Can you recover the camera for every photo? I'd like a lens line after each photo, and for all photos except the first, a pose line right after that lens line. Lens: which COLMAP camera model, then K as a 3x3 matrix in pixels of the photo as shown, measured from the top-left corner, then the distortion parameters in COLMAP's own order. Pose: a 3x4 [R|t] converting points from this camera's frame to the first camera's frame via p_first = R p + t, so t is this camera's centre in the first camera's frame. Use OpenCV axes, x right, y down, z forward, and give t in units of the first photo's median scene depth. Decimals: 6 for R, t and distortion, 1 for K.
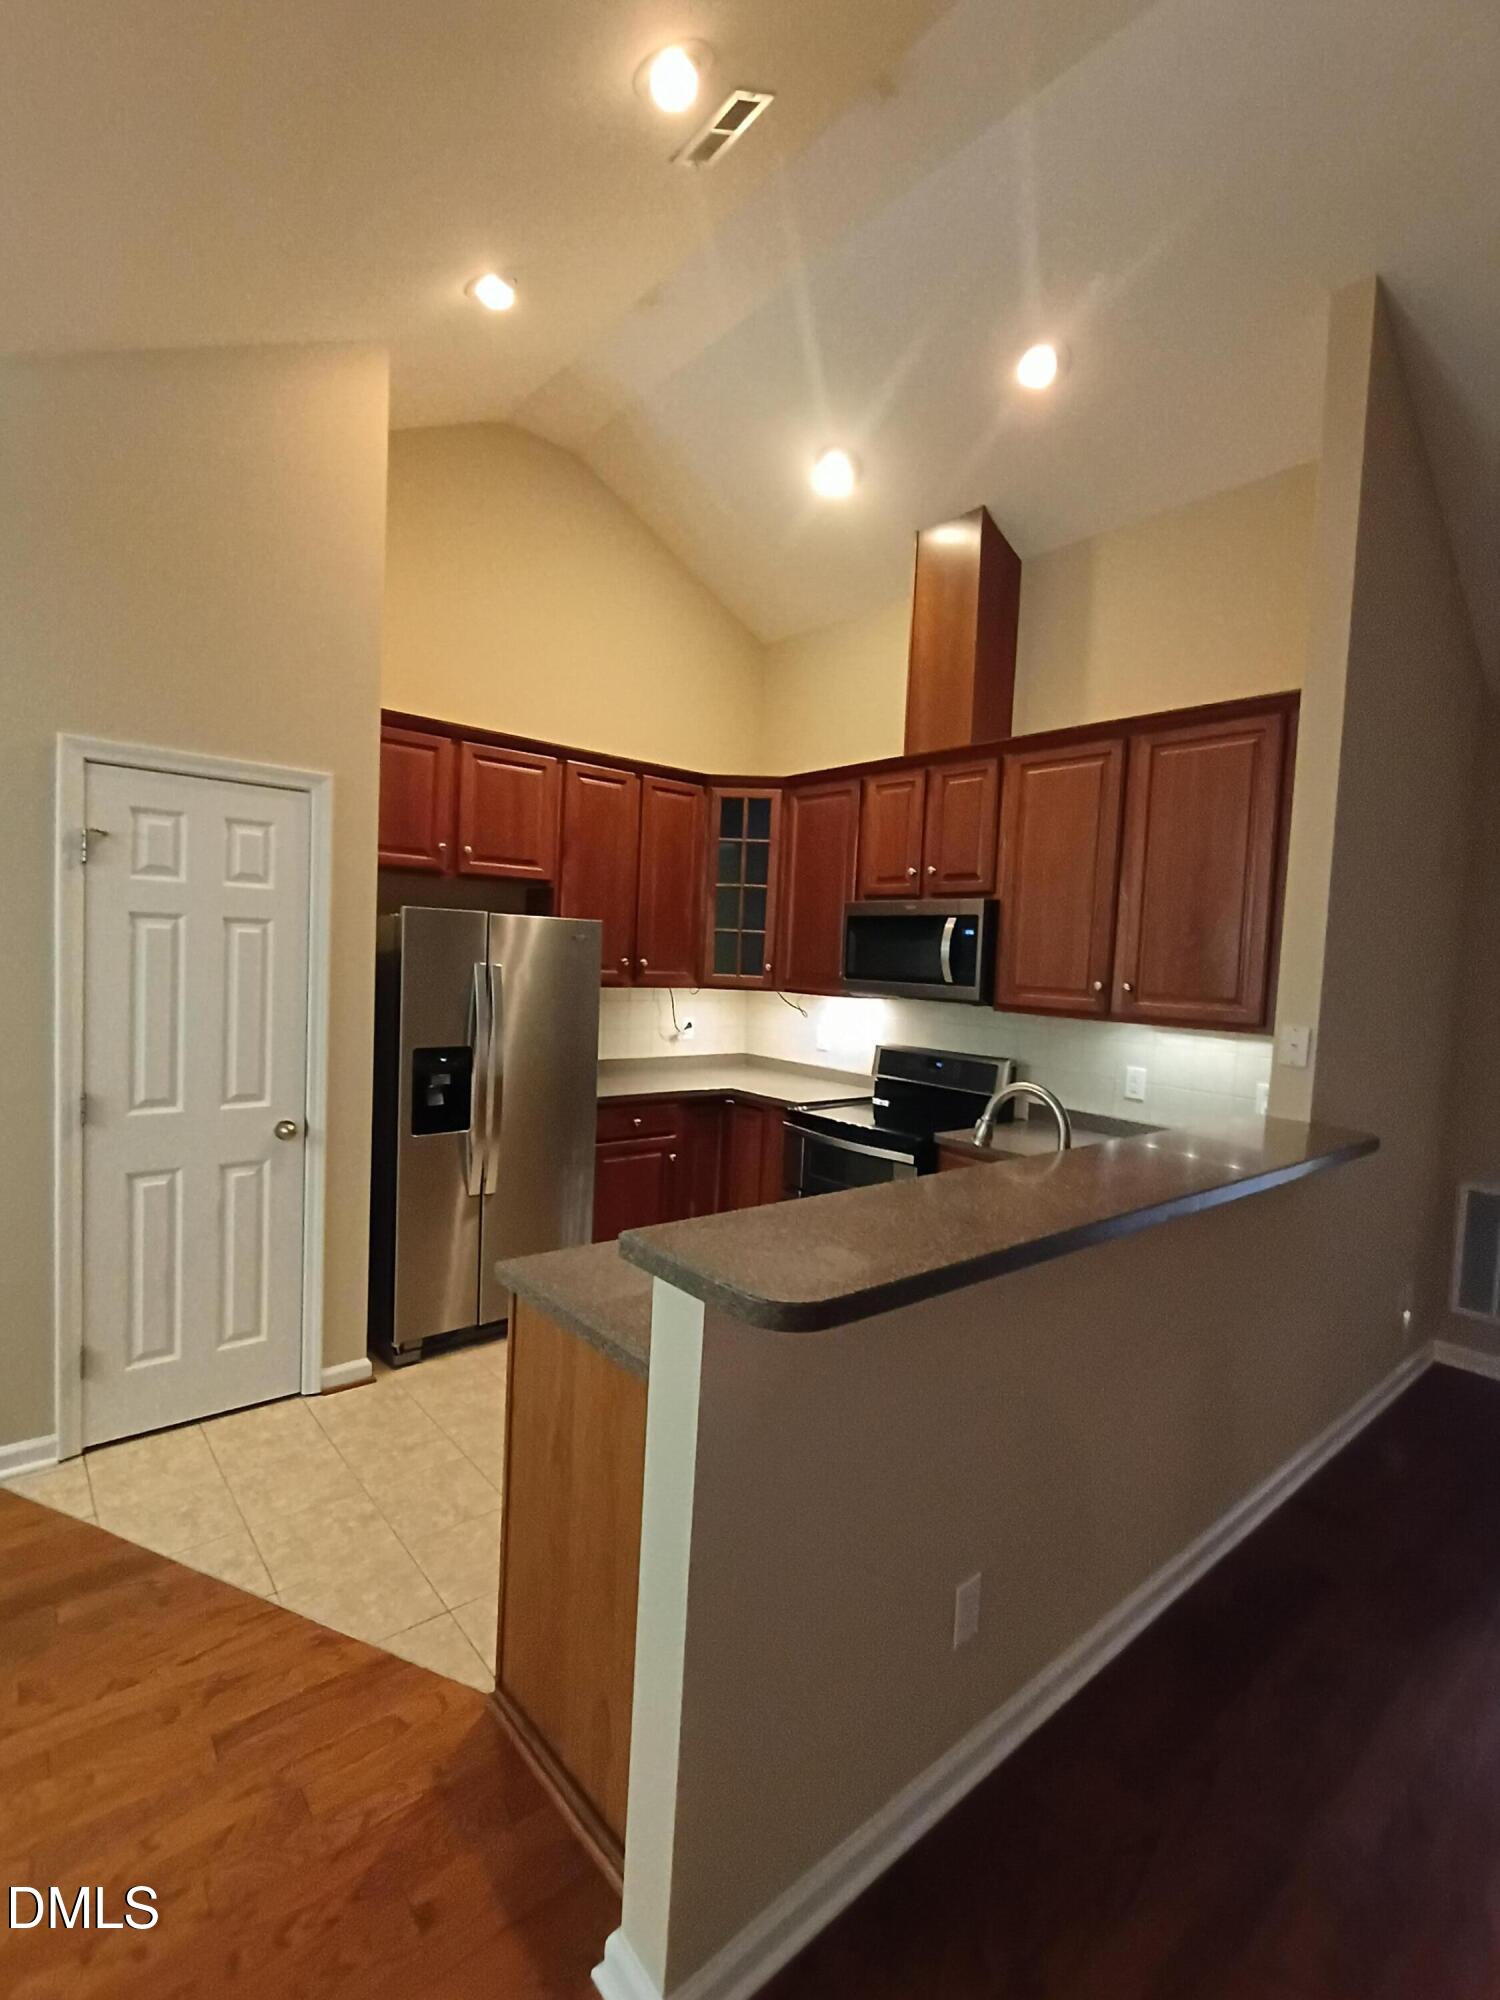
lens RADIAL K [[915.6, 0, 749.2], [0, 915.6, 1005.7], [0, 0, 1]] dist [-0.003071, 0.002086]
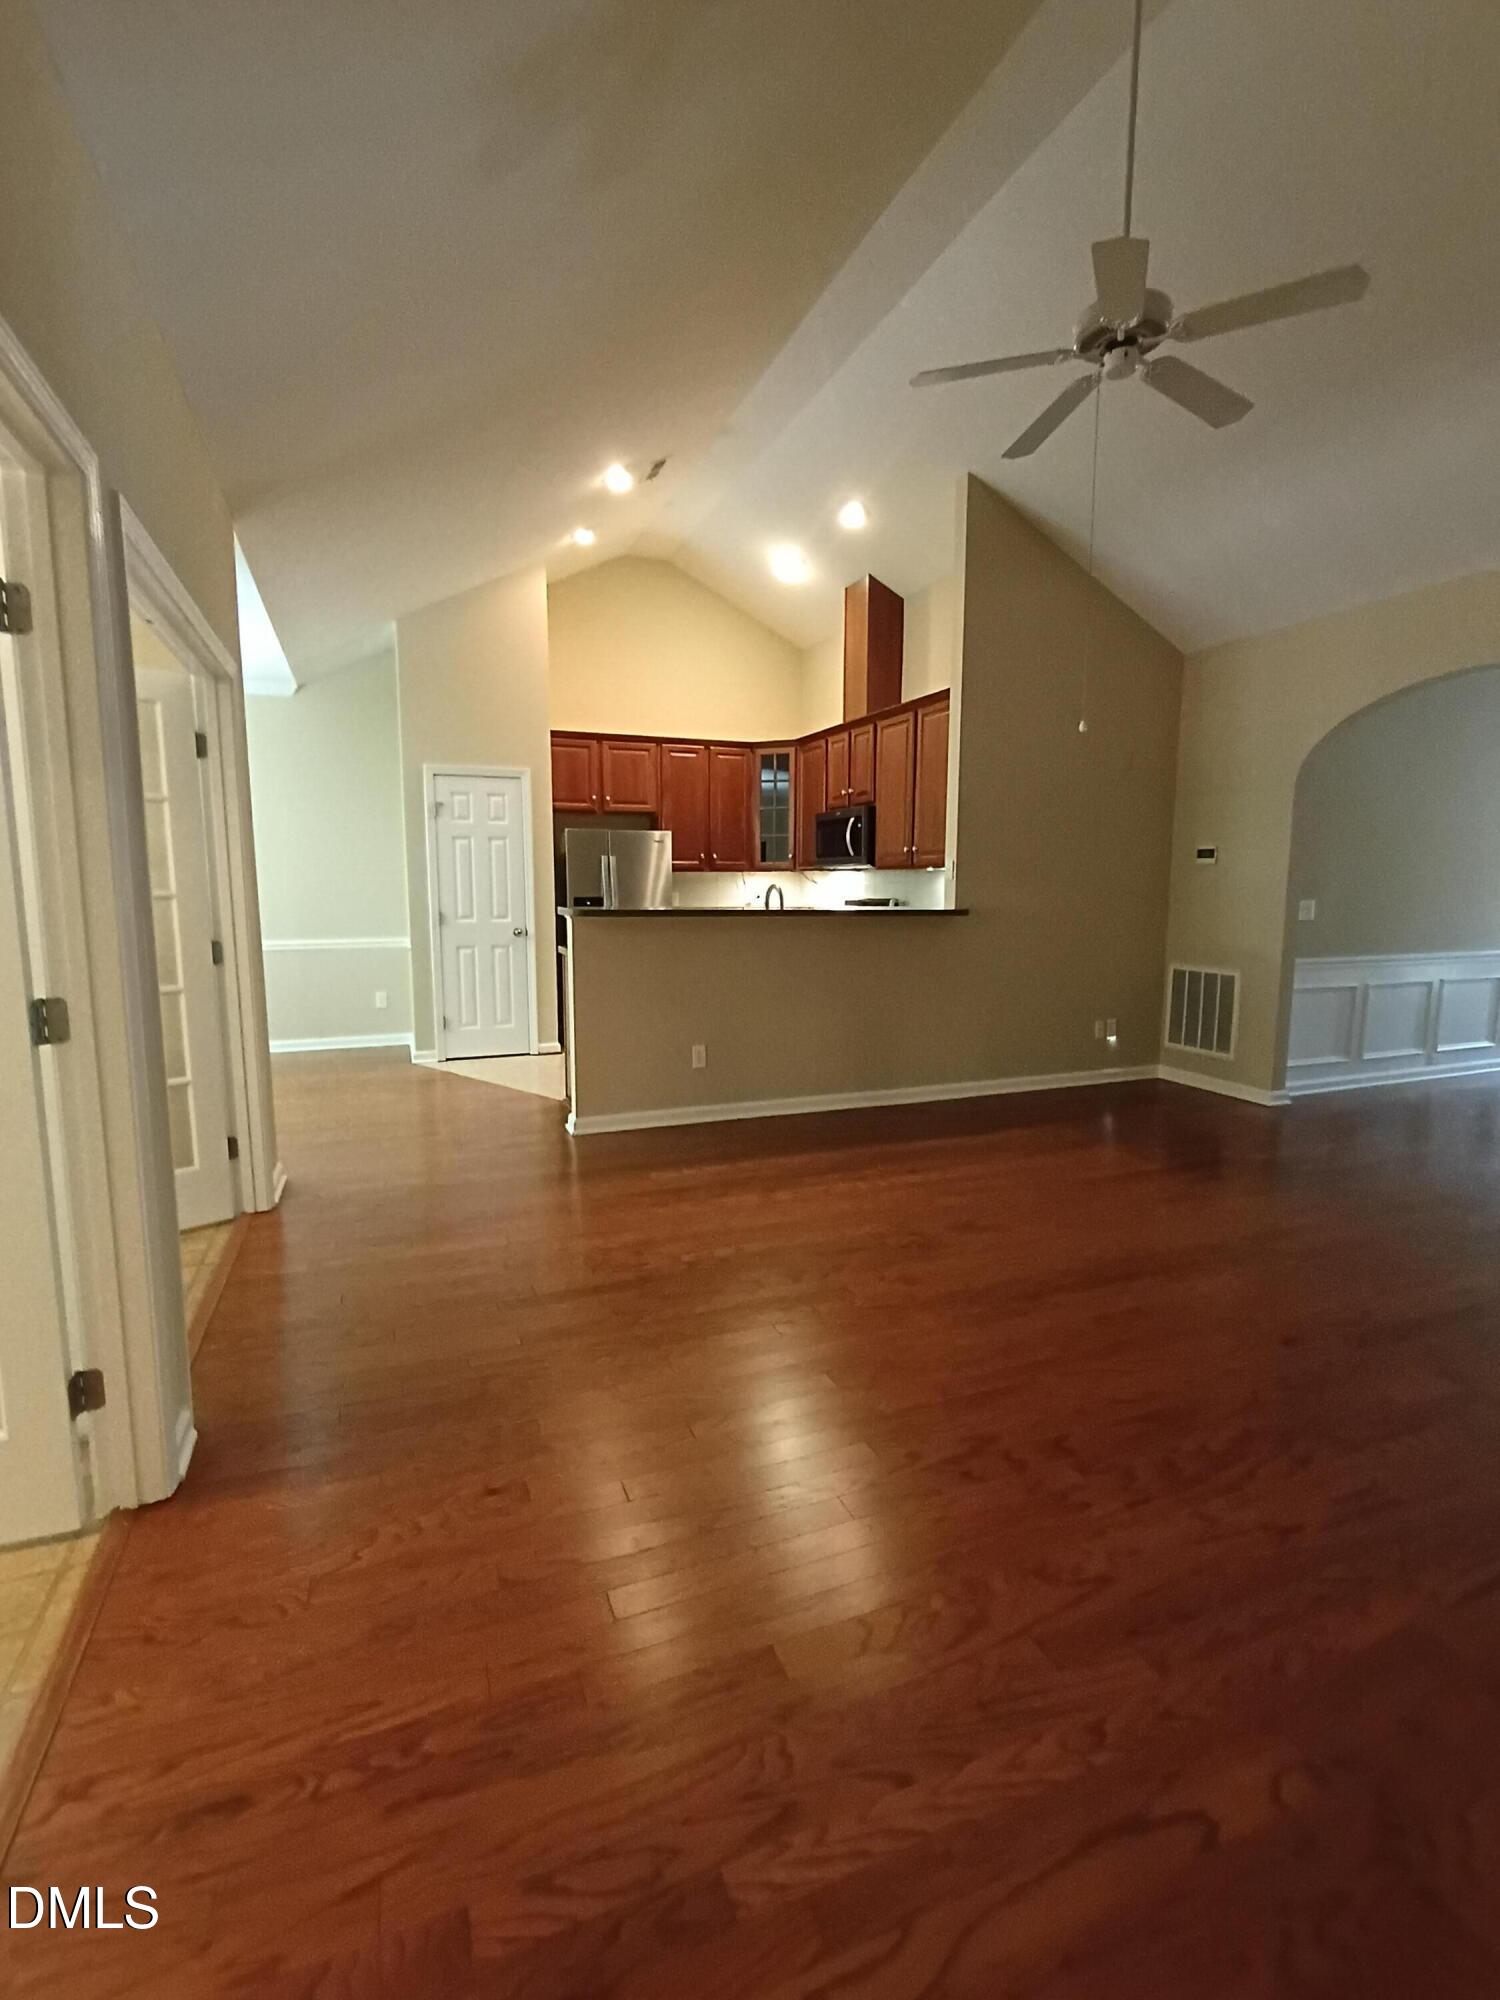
lens RADIAL K [[915.6, 0, 748.4], [0, 915.6, 1003.6], [0, 0, 1]] dist [-0.003071, 0.002086]
pose [[0.947064, -0.000162, -0.321044, 0.694350], [0.022710, 0.997529, 0.066490, 0.161729], [0.320239, -0.070261, 0.944728, -0.880139]]
